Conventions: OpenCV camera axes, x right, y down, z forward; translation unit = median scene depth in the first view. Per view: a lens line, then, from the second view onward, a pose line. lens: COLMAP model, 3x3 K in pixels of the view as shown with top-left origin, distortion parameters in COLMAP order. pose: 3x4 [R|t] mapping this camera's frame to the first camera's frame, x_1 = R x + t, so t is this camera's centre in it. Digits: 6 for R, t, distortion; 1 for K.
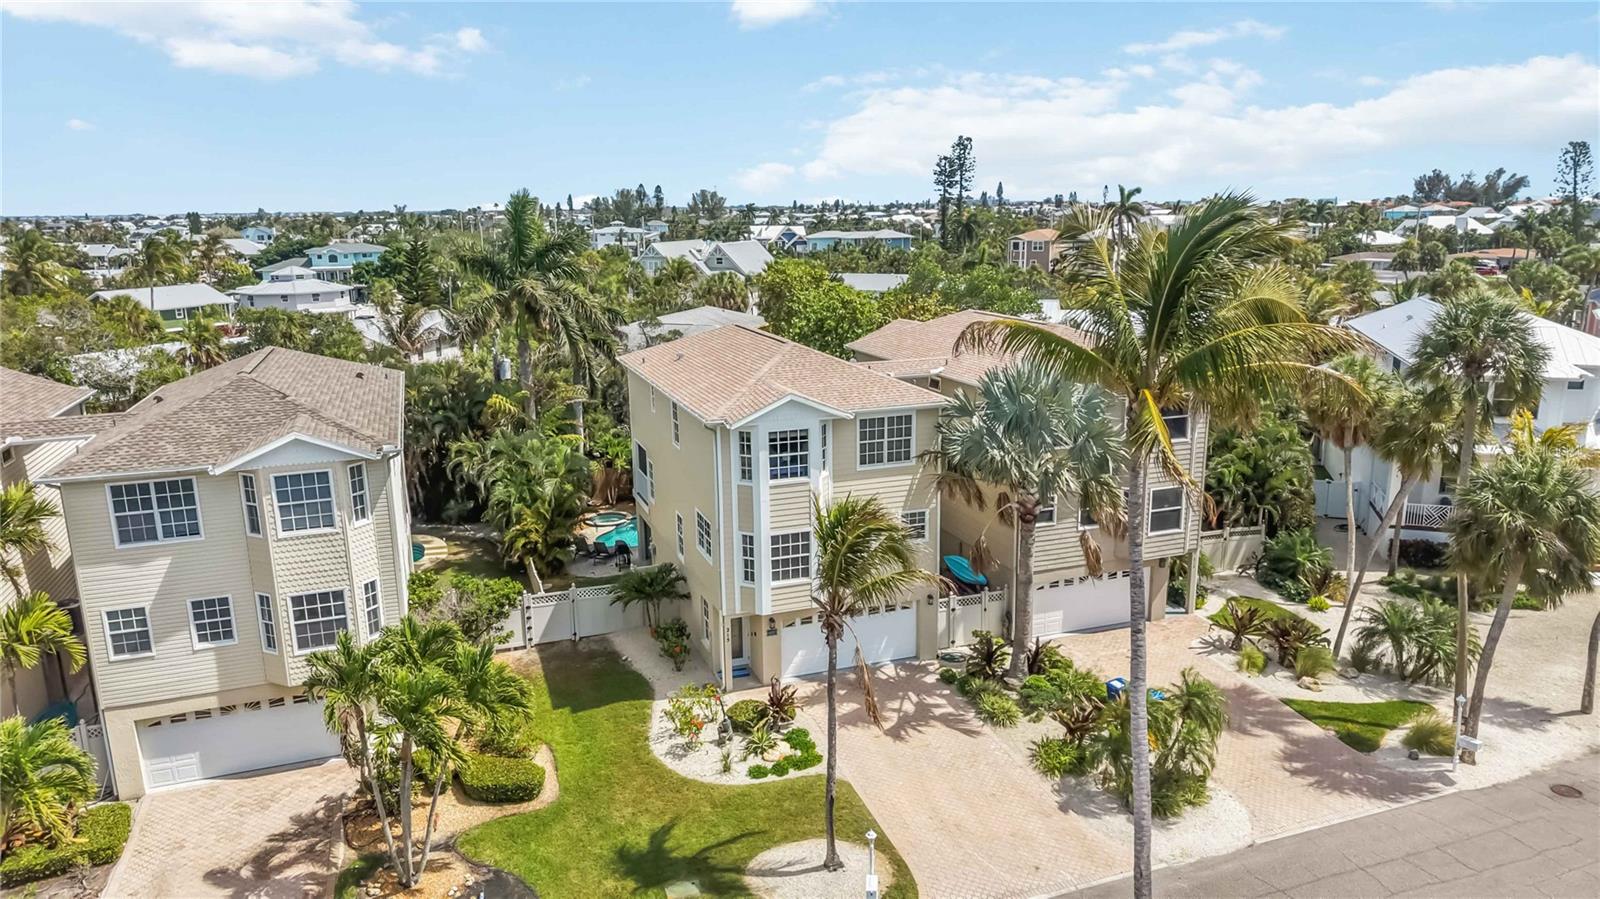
lens RADIAL K [[1066.4, 0, 800.5], [0, 1066.4, 439.8], [0, 0, 1]] dist [0.029973, -0.035681]
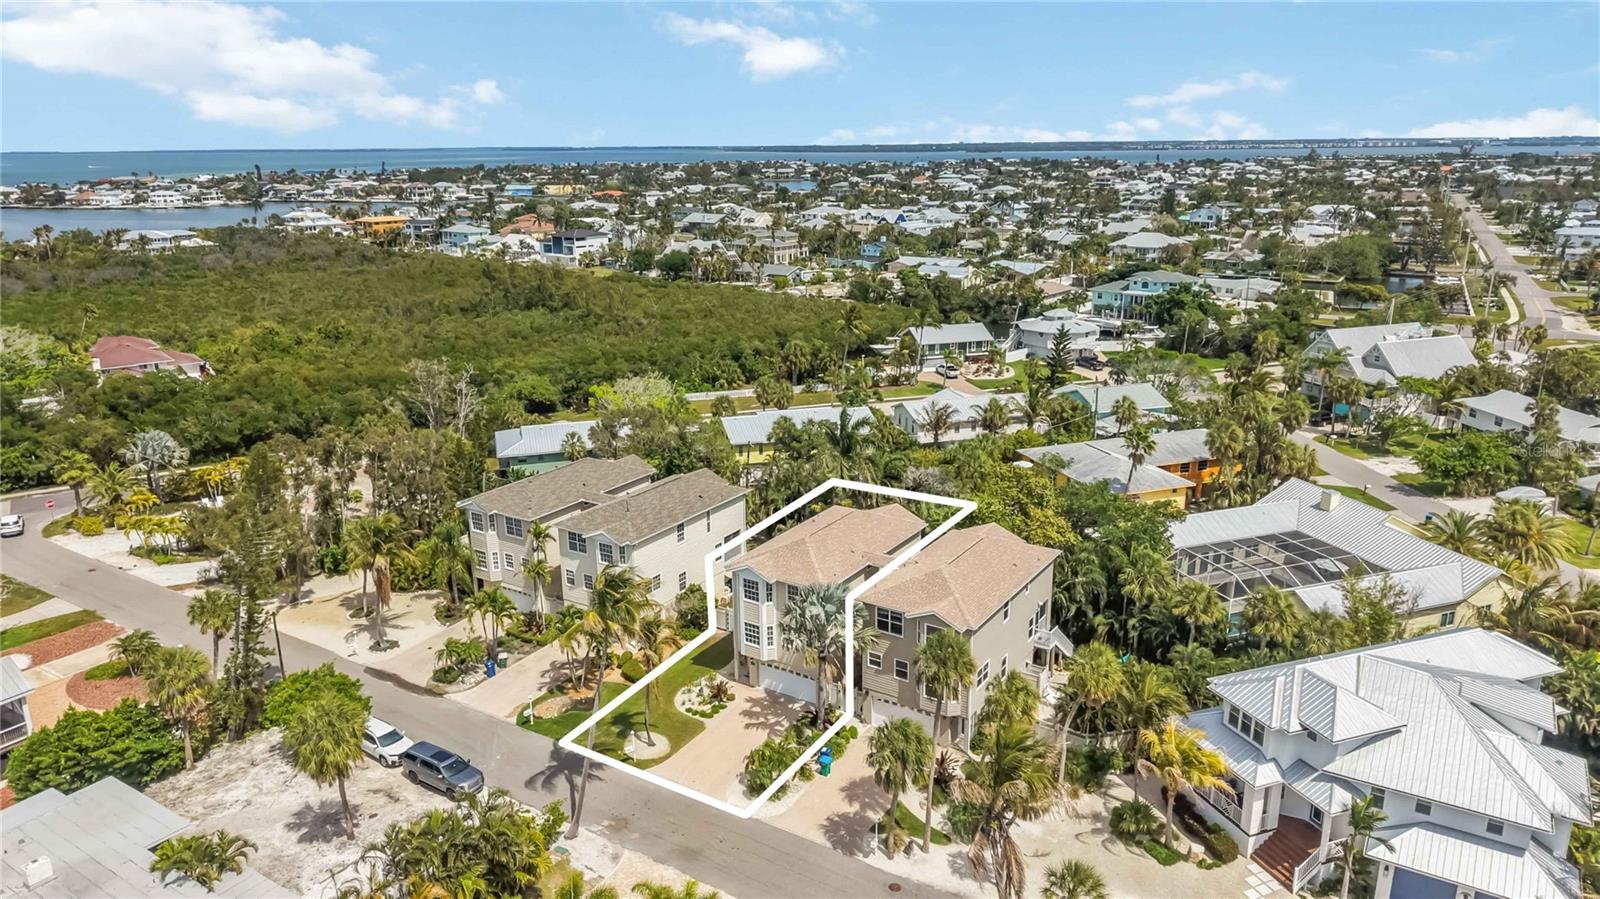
lens RADIAL K [[1066.4, 0, 796.4], [0, 1066.4, 446.6], [0, 0, 1]] dist [0.029973, -0.035681]
pose [[0.605558, 0.225300, -0.763243, 1.624384], [-0.168917, 0.973623, 0.153383, -0.616854], [0.777667, 0.036042, 0.627642, -0.339451]]
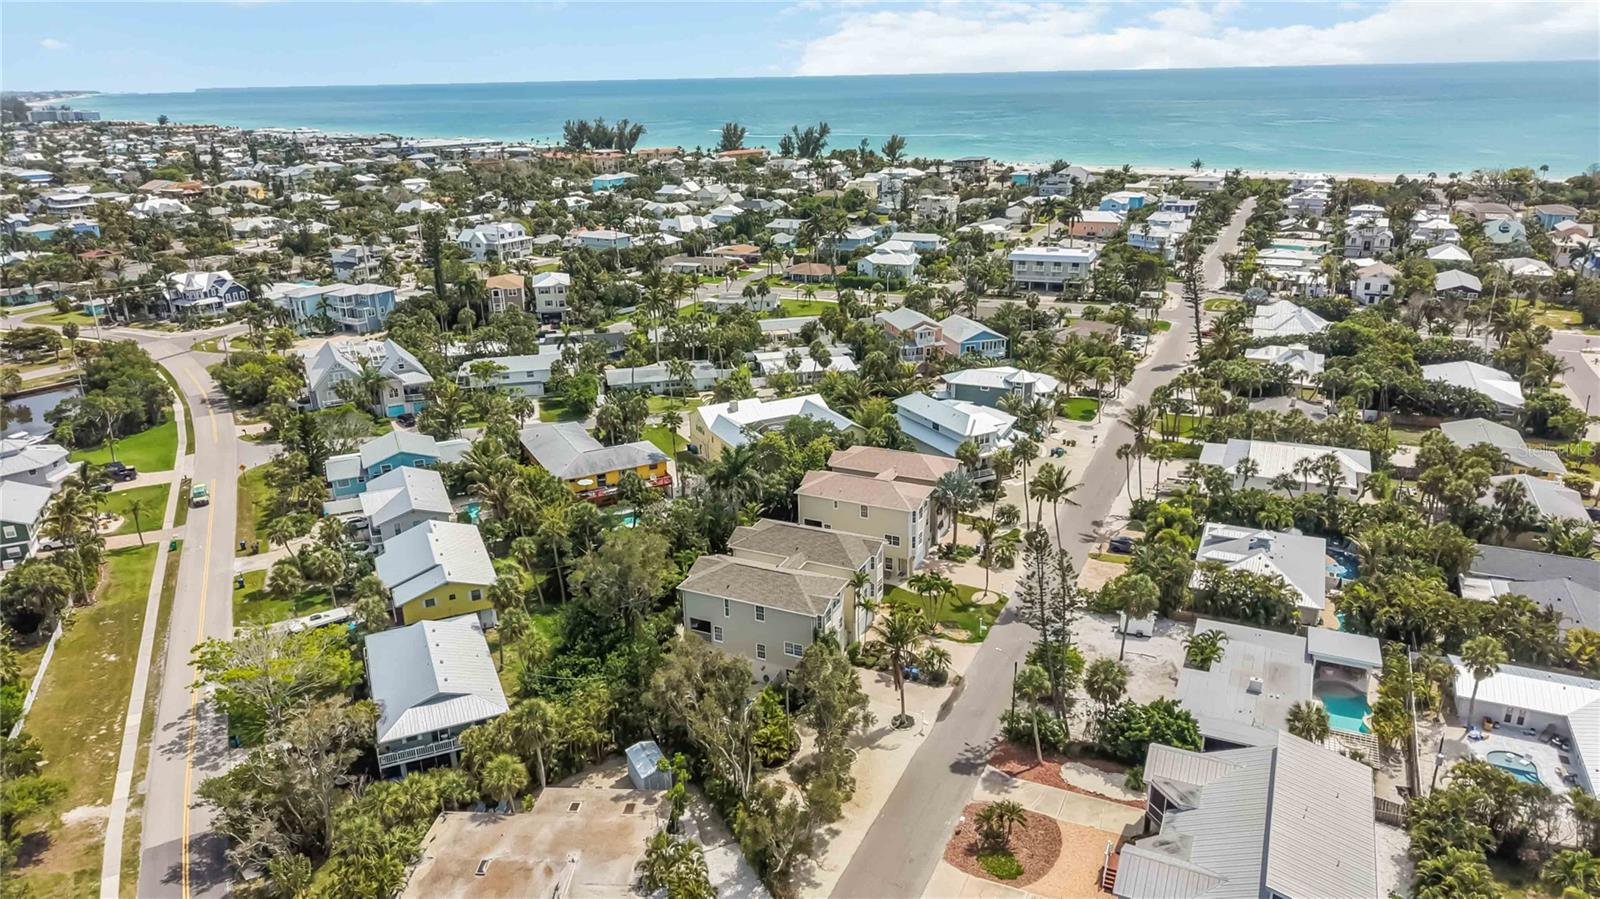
lens RADIAL K [[1066.4, 0, 793.0], [0, 1066.4, 445.5], [0, 0, 1]] dist [0.029973, -0.035681]
pose [[0.706655, -0.231001, 0.668788, -2.752641], [0.159335, 0.972880, 0.167679, -0.911375], [-0.689385, -0.011929, 0.724297, -1.427772]]
